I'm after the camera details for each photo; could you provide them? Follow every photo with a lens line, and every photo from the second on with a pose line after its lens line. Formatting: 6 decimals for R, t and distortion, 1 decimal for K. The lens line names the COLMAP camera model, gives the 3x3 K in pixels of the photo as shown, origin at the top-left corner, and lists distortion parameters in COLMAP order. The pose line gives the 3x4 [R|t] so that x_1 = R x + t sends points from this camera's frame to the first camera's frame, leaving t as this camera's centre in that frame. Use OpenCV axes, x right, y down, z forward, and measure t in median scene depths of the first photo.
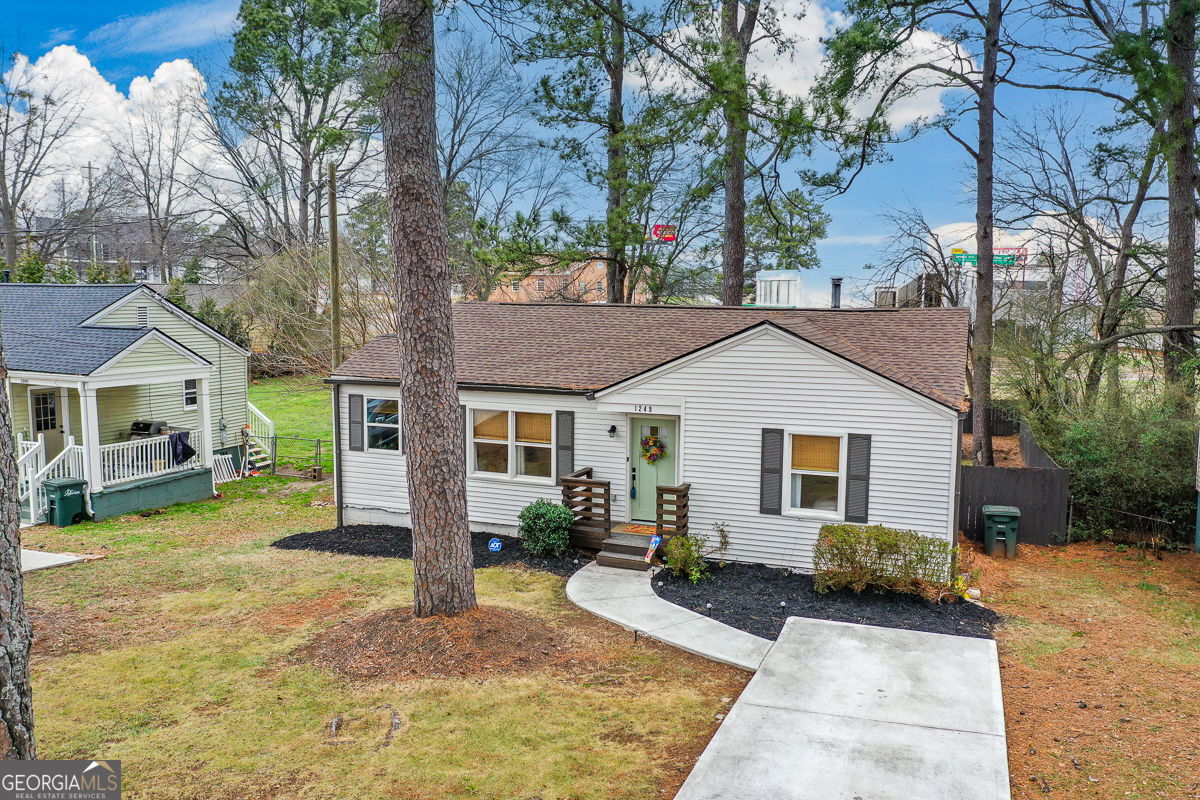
lens RADIAL K [[954.1, 0, 600.0], [0, 954.1, 400.0], [0, 0, 1]] dist [0.007994, 0.002559]
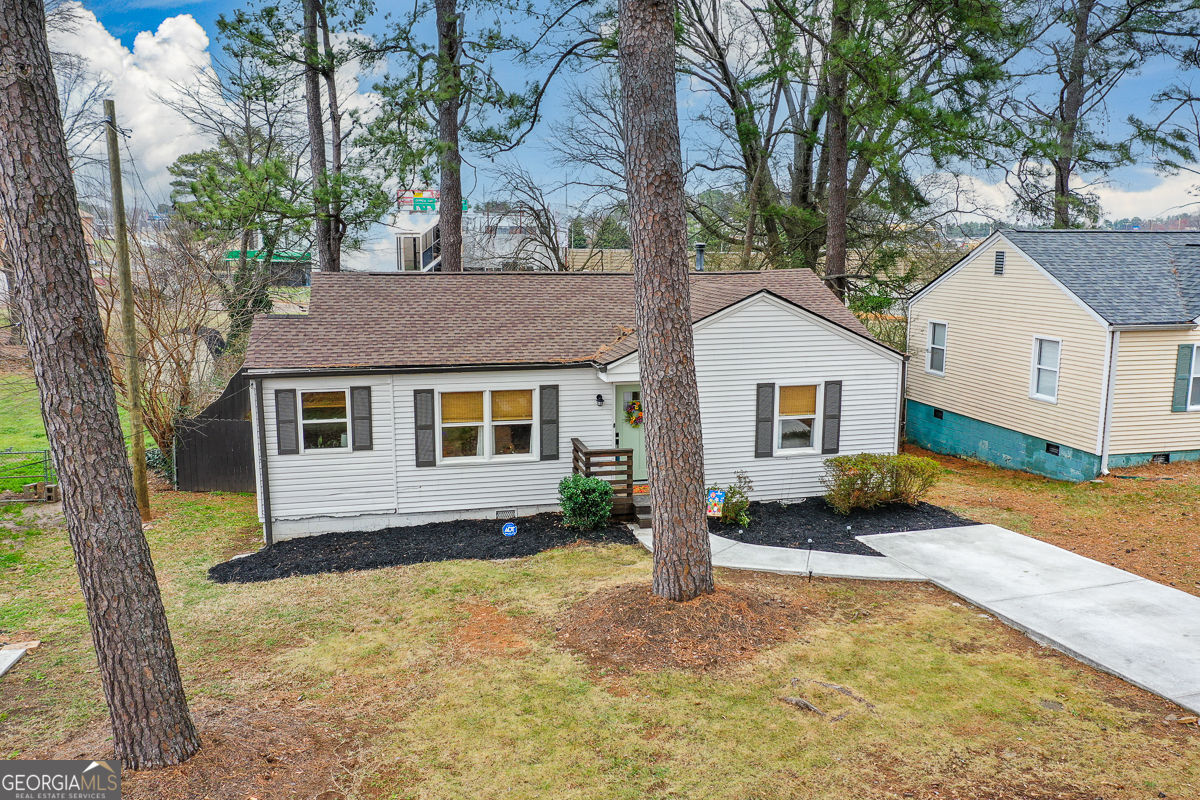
lens RADIAL K [[954.1, 0, 600.0], [0, 954.1, 400.0], [0, 0, 1]] dist [0.007994, 0.002559]
pose [[0.816367, -0.105342, 0.567844, -0.638219], [0.068733, 0.993958, 0.085577, -0.062098], [-0.573428, -0.030832, 0.818675, 0.174128]]
